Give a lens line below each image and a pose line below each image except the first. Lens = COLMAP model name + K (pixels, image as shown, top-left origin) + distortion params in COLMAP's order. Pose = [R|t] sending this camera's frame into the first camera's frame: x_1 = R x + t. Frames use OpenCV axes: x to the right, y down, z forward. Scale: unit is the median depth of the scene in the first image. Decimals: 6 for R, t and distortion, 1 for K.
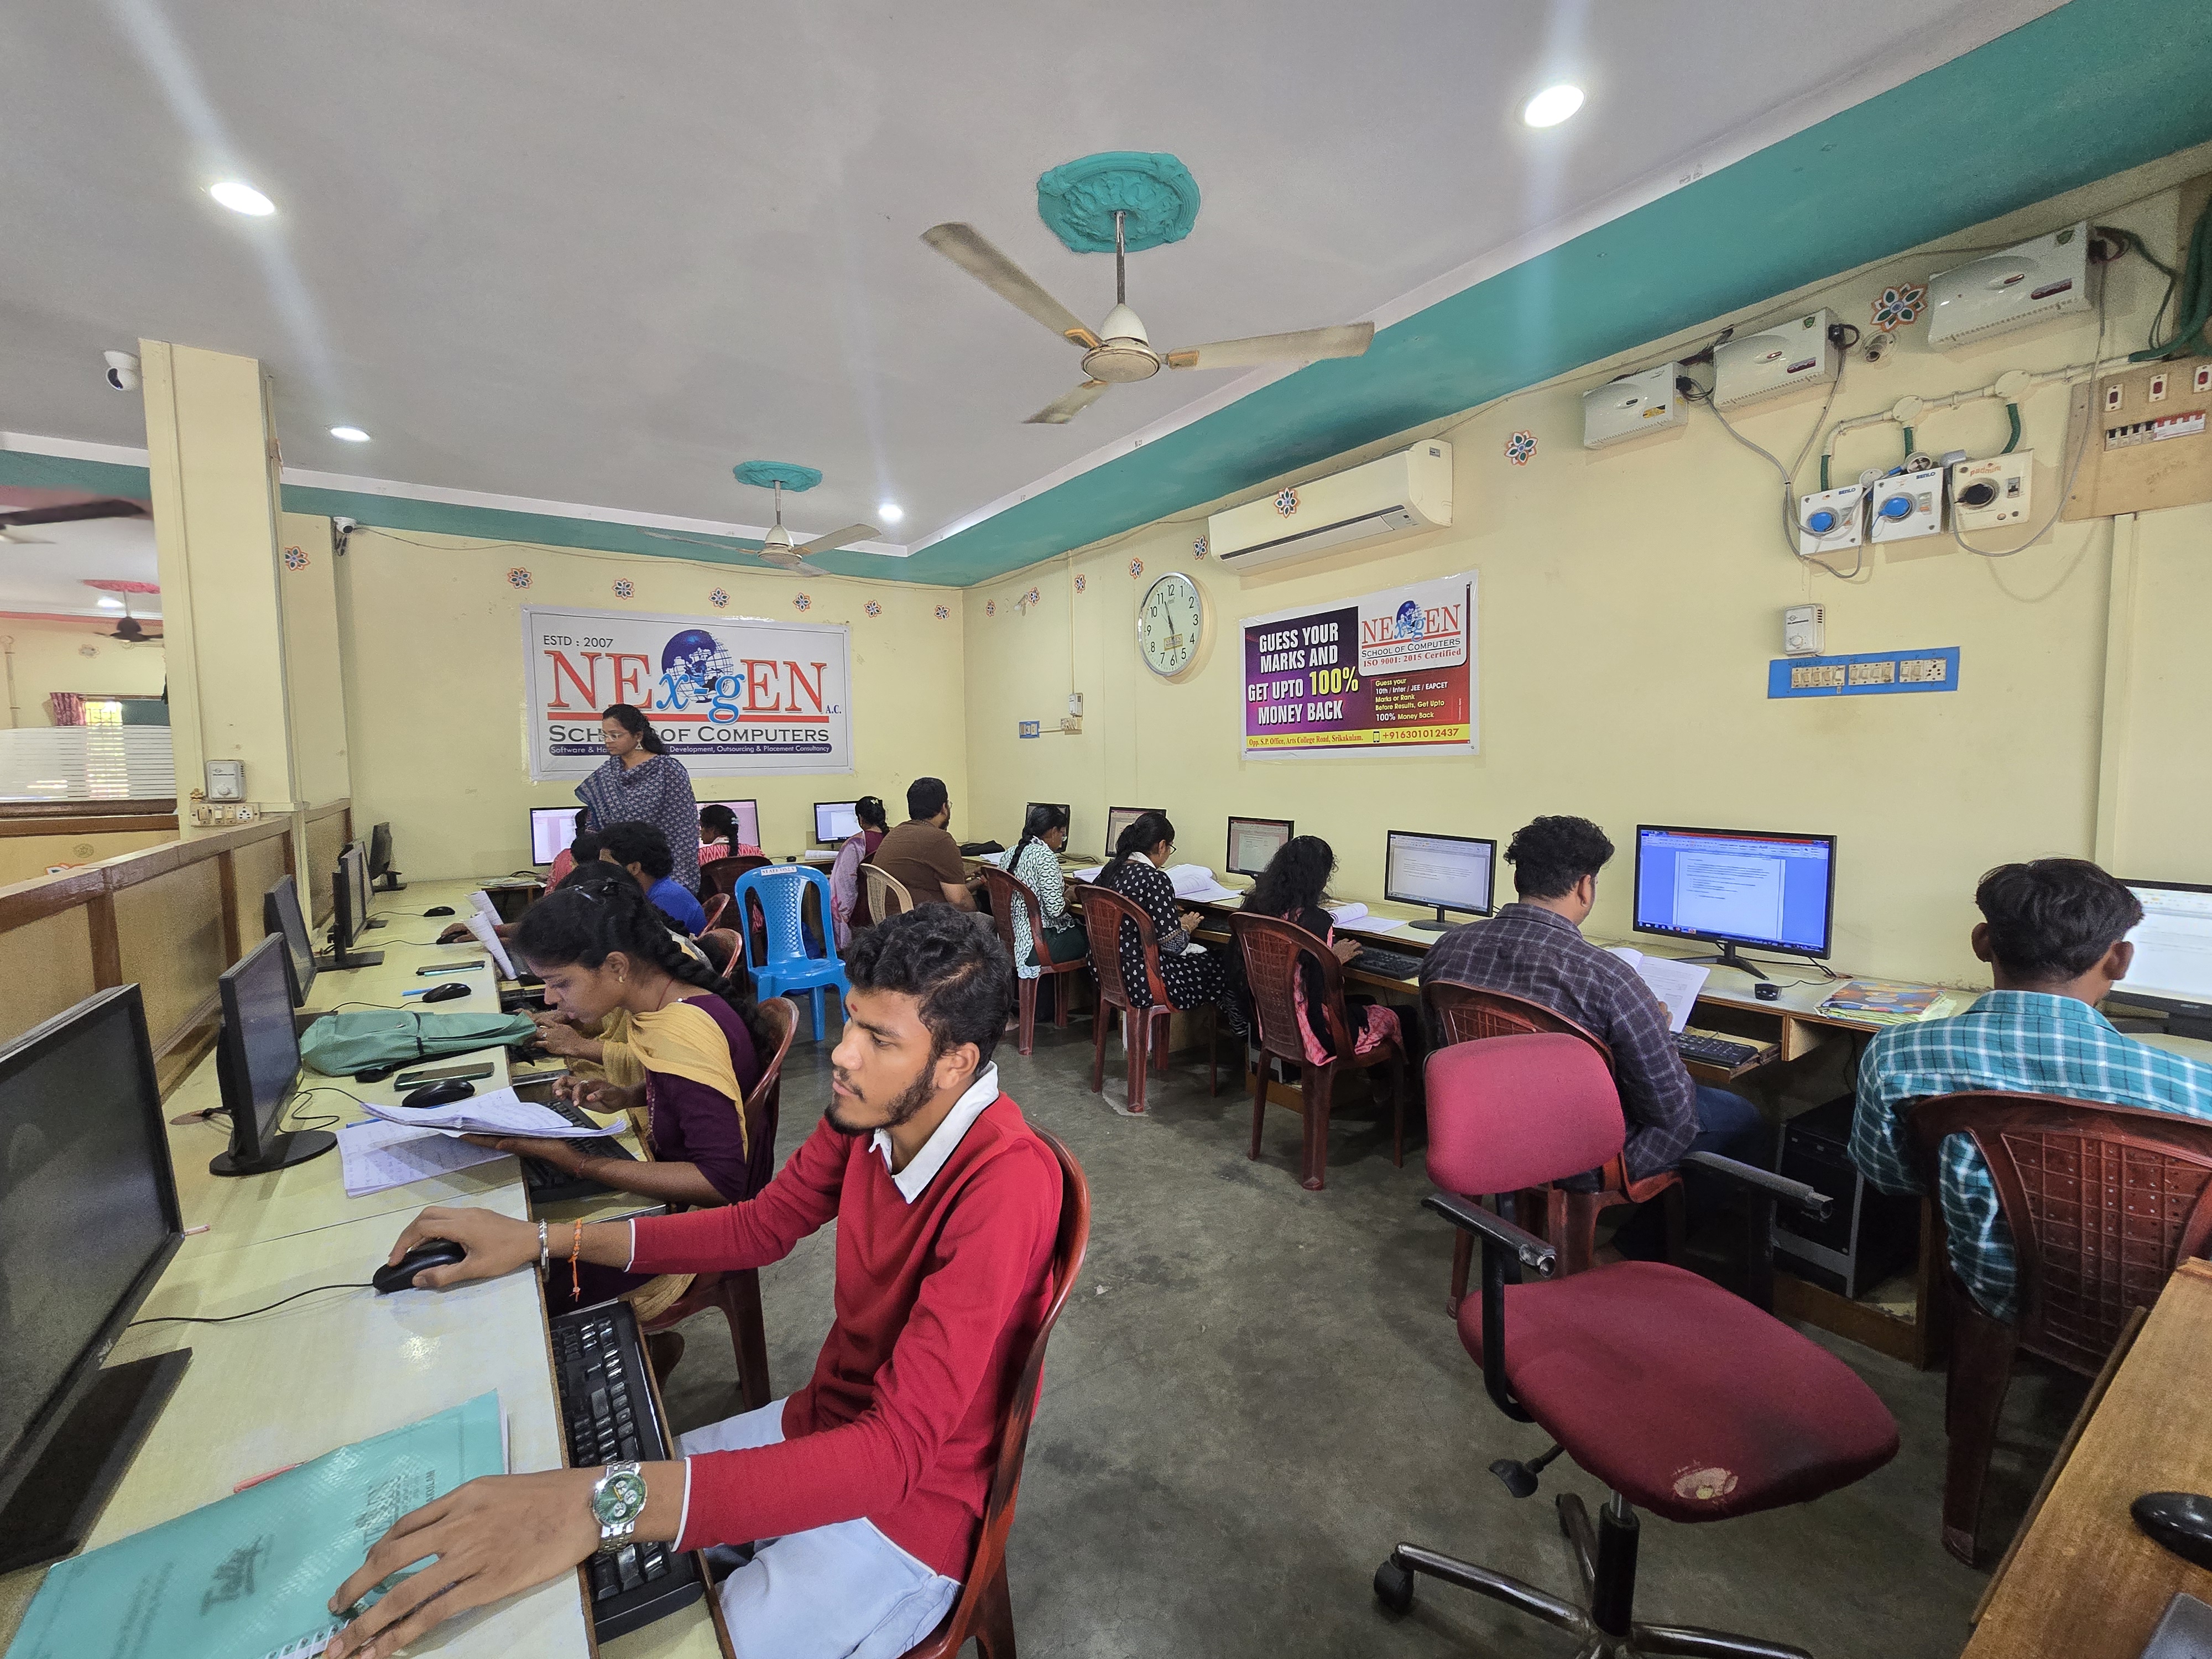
lens RADIAL K [[901.5, 0, 1113.6], [0, 901.5, 827.8], [0, 0, 1]] dist [-0.009180, 0.004469]
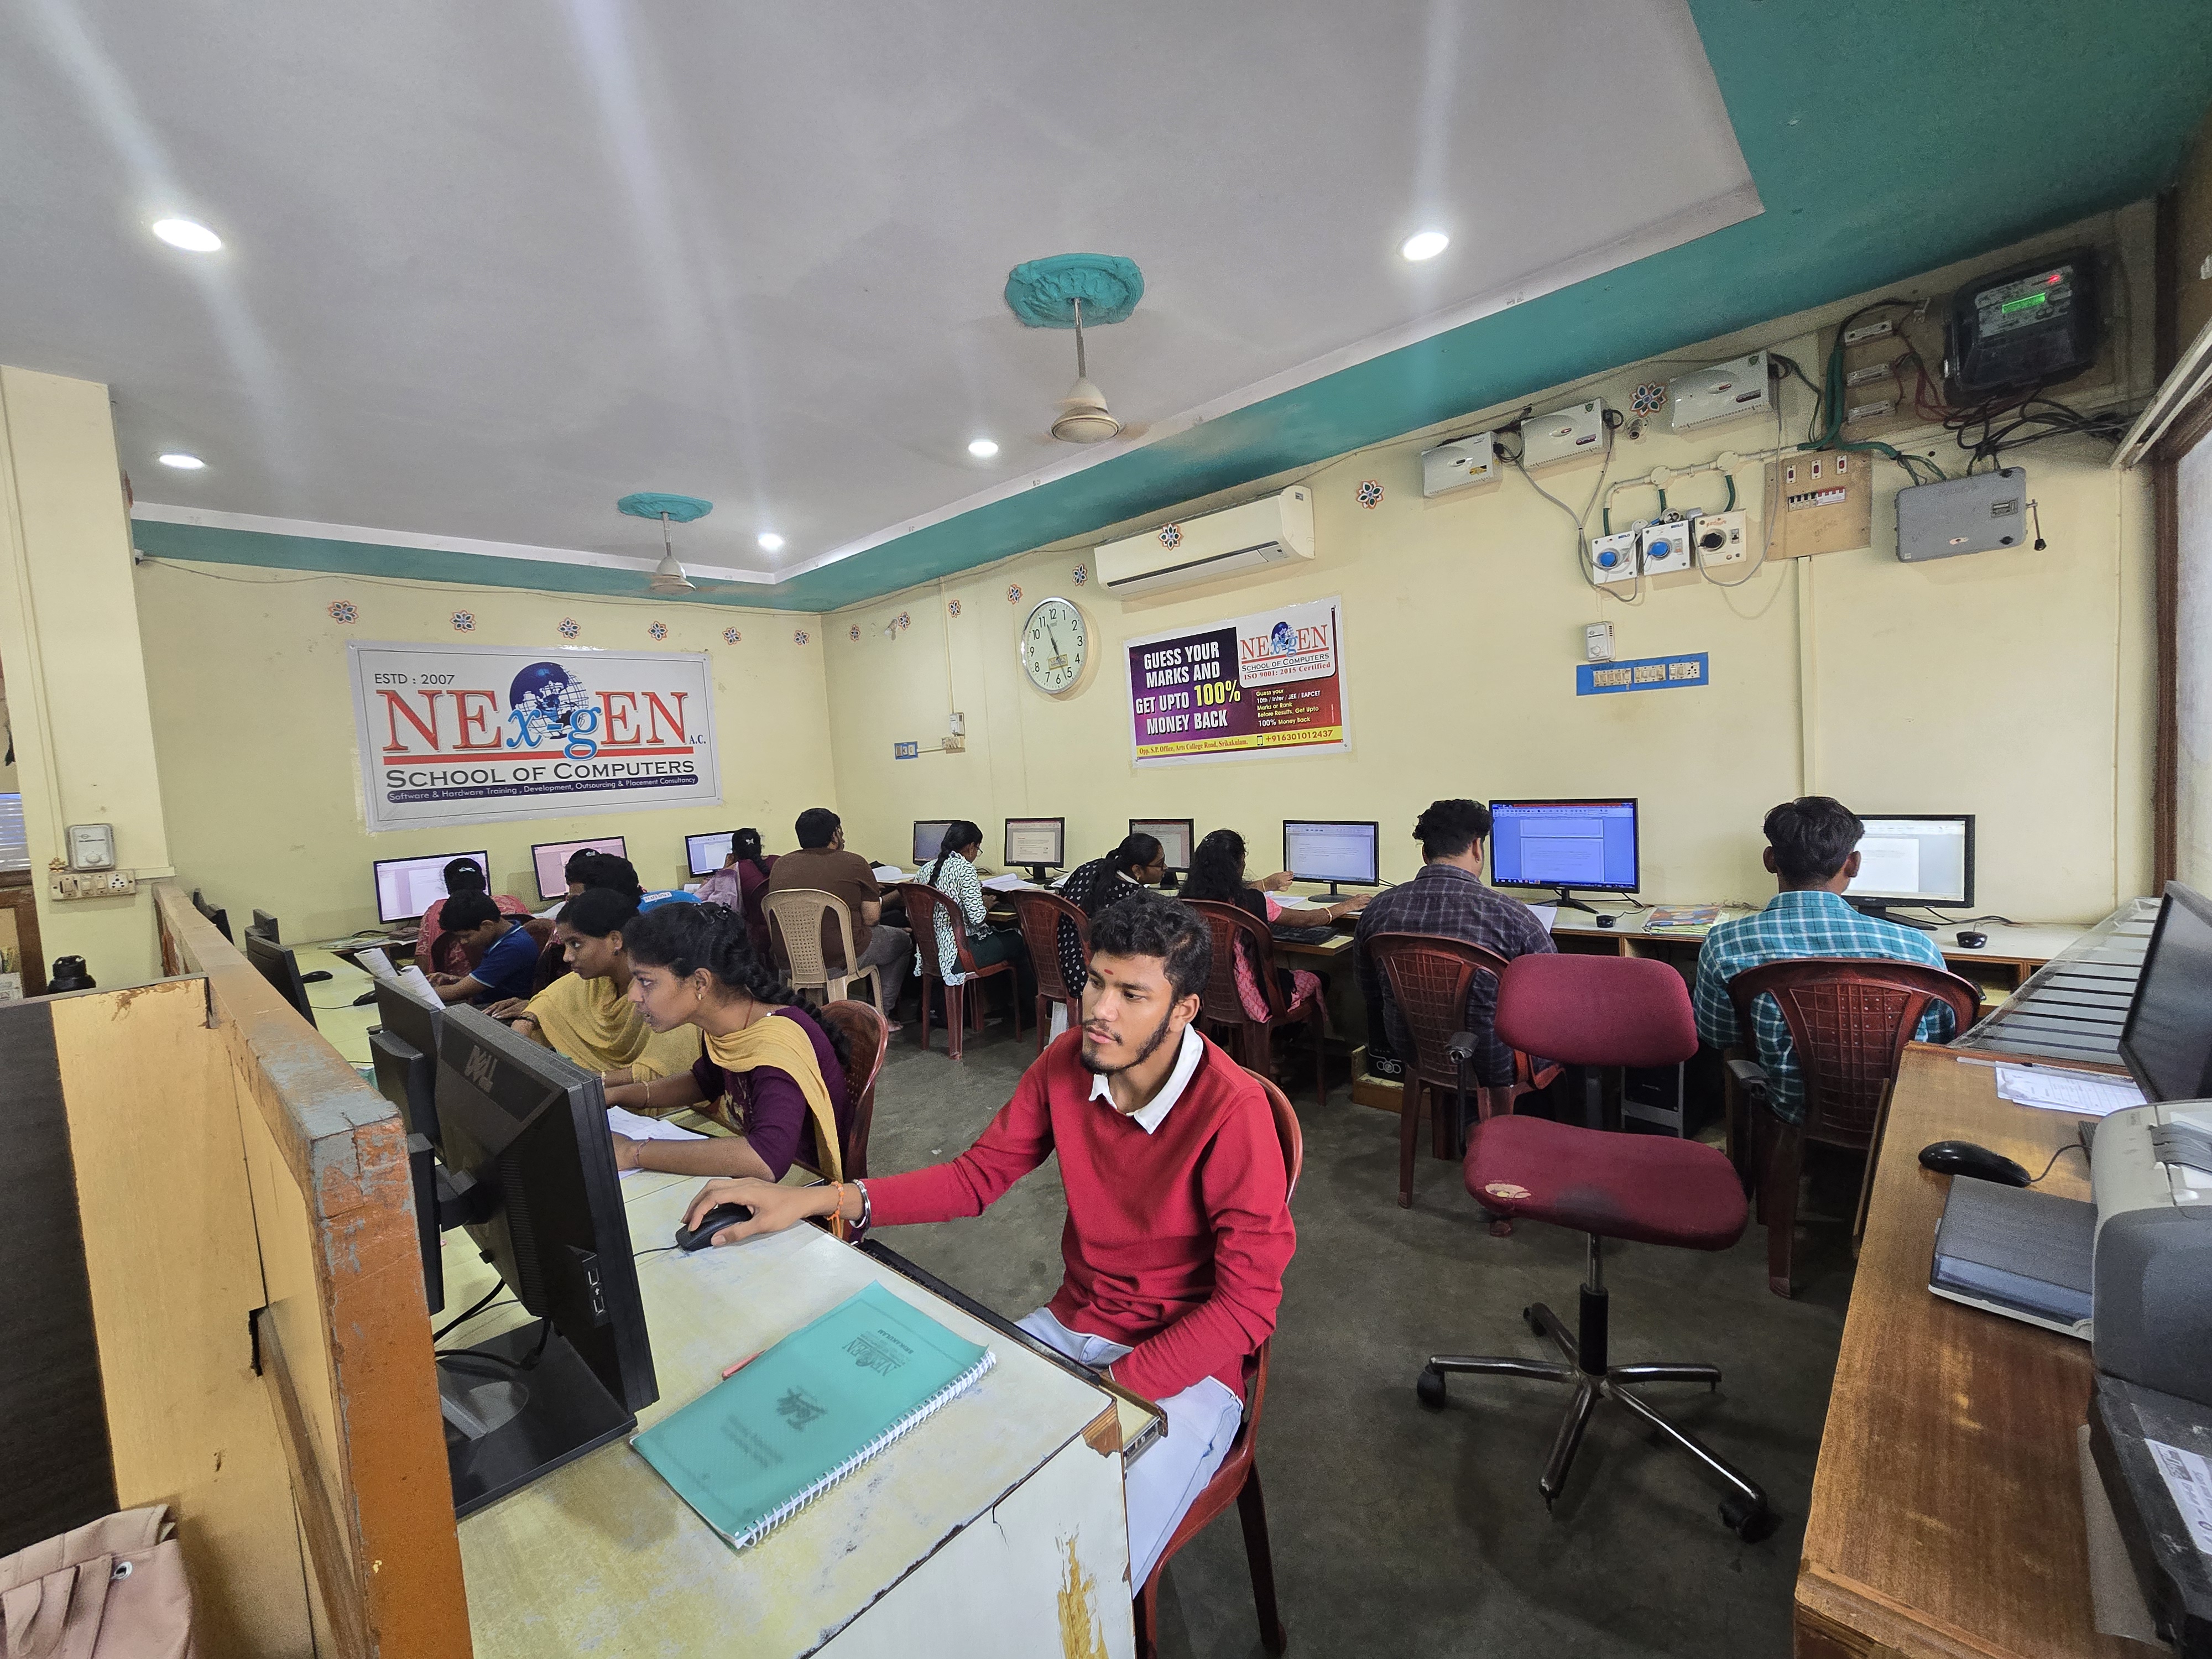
lens RADIAL K [[901.5, 0, 1107.9], [0, 901.5, 827.6], [0, 0, 1]] dist [-0.009180, 0.004469]
pose [[0.975426, -0.066694, 0.209989, -0.201972], [0.069910, 0.997522, -0.007919, 0.006850], [-0.208941, 0.022404, 0.977672, -0.106719]]
